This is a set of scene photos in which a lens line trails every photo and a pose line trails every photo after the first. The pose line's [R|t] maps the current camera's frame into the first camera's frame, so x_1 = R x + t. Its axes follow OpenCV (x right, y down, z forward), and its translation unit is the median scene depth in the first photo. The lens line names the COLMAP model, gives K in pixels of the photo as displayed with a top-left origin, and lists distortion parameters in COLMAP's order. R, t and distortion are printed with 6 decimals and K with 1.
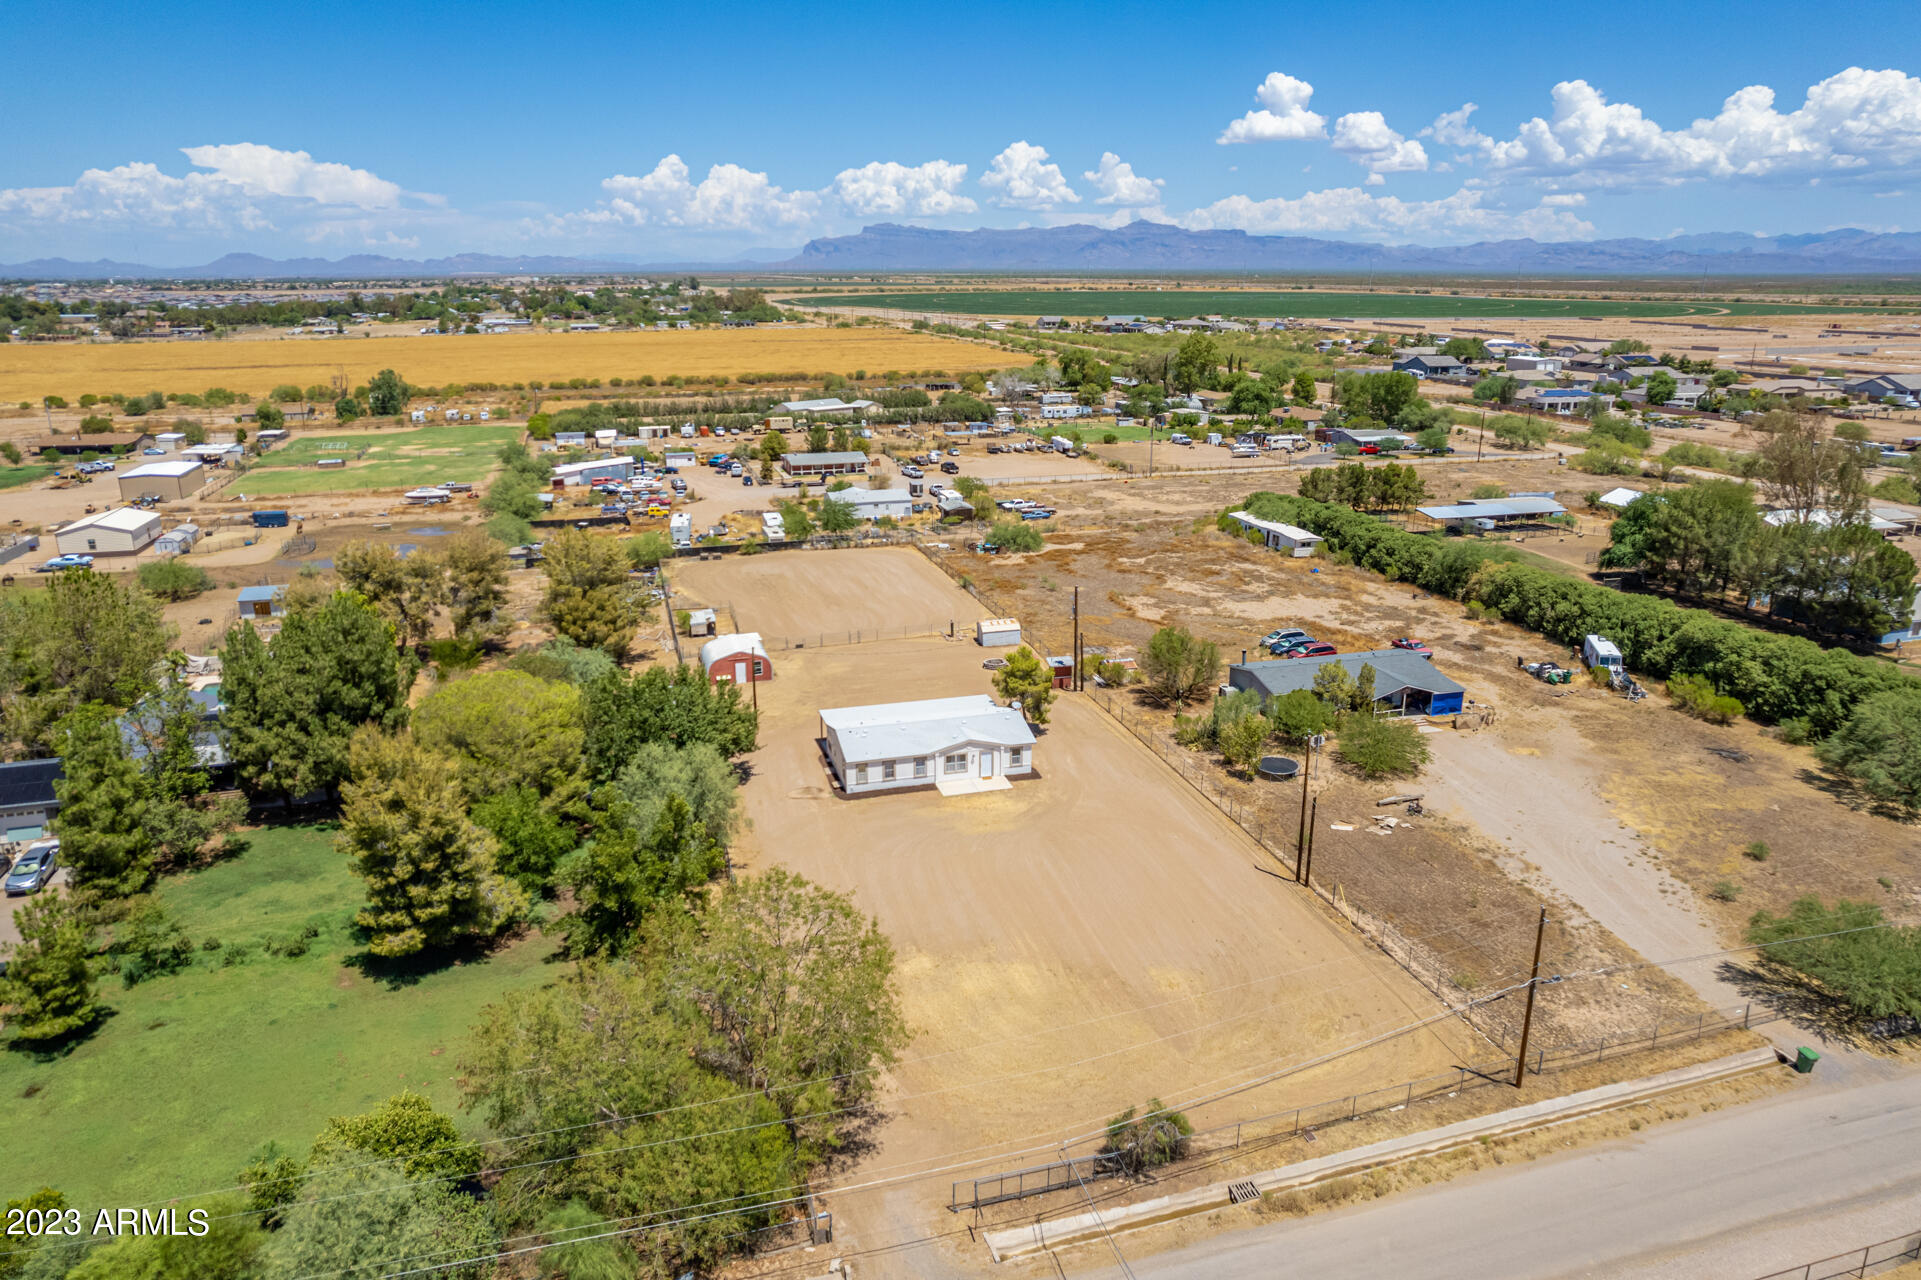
lens RADIAL K [[1231.7, 0, 963.8], [0, 1231.7, 638.8], [0, 0, 1]] dist [-0.063674, 0.054414]
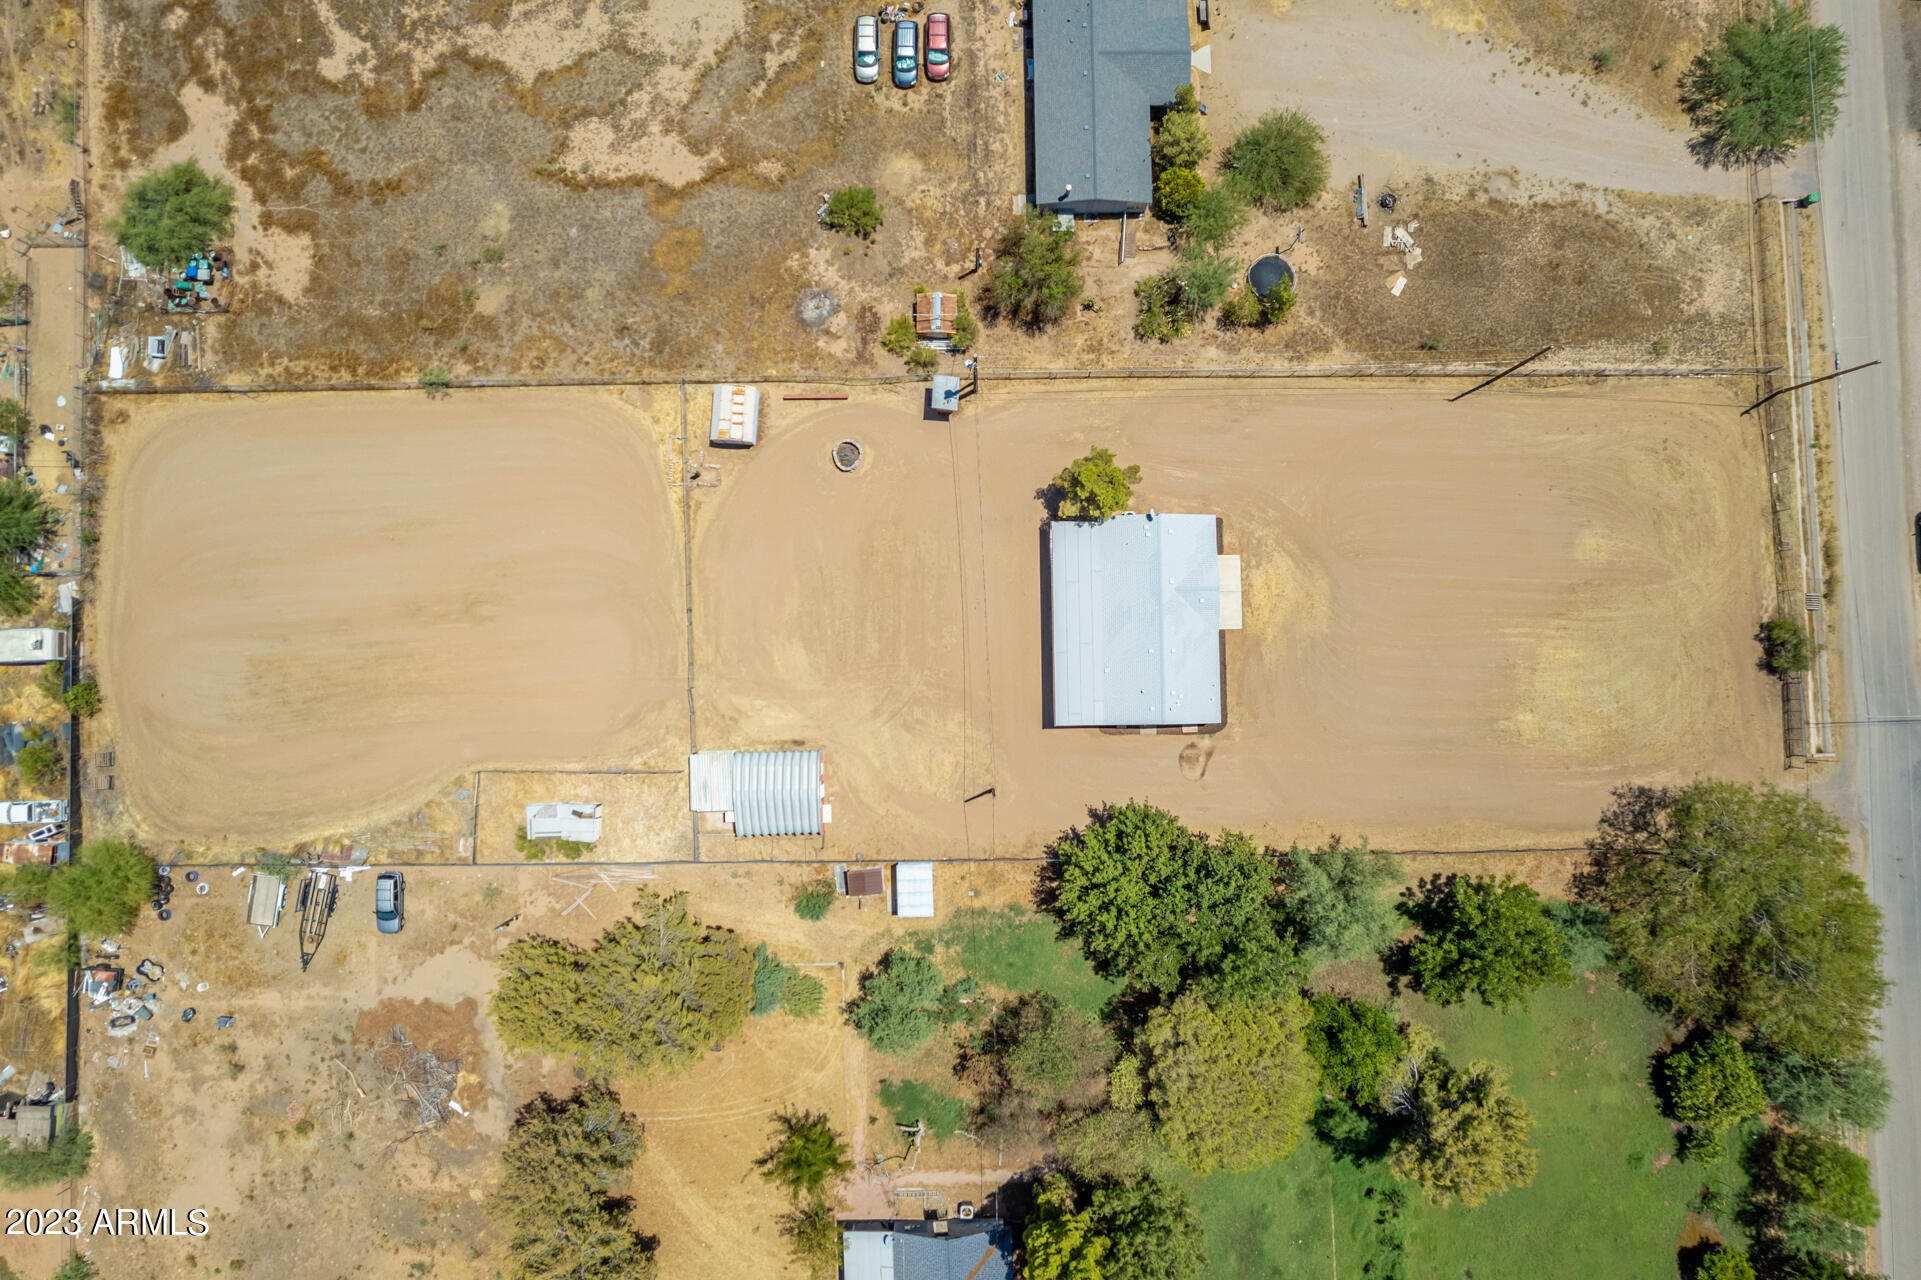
lens RADIAL K [[1246.4, 0, 964.4], [0, 1246.4, 630.6], [0, 0, 1]] dist [-0.071087, 0.065556]
pose [[0.267815, -0.962324, 0.046982, -0.081937], [0.279127, 0.124169, 0.952192, -0.581699], [-0.922151, -0.241897, 0.301865, 0.591958]]
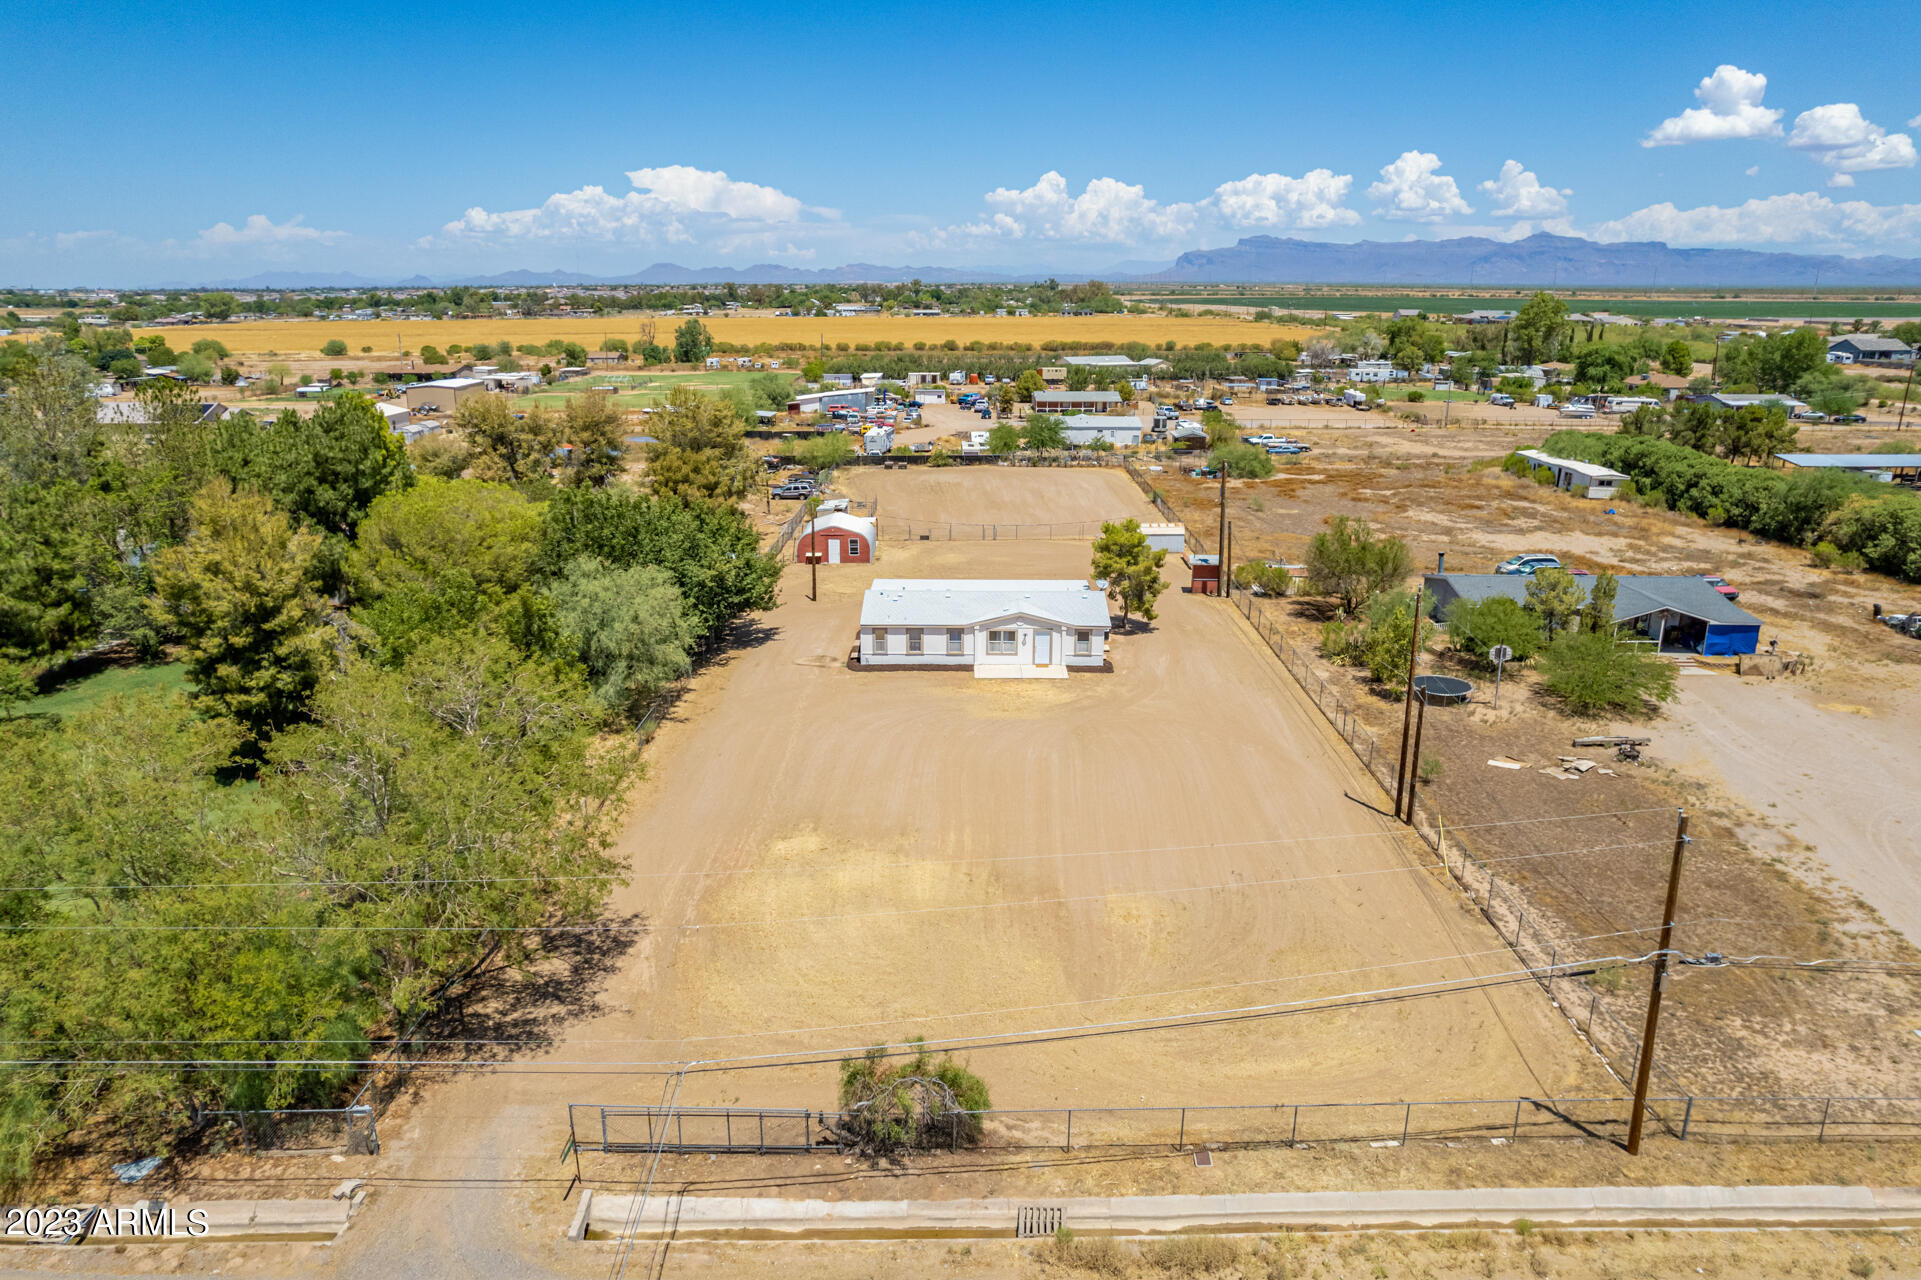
lens RADIAL K [[1238.3, 0, 964.2], [0, 1238.3, 629.2], [0, 0, 1]] dist [-0.073223, 0.068722]
pose [[0.958756, 0.078512, -0.273172, 0.124229], [-0.083376, 0.996499, -0.006222, 0.067107], [0.271727, 0.028741, 0.961945, 0.157499]]
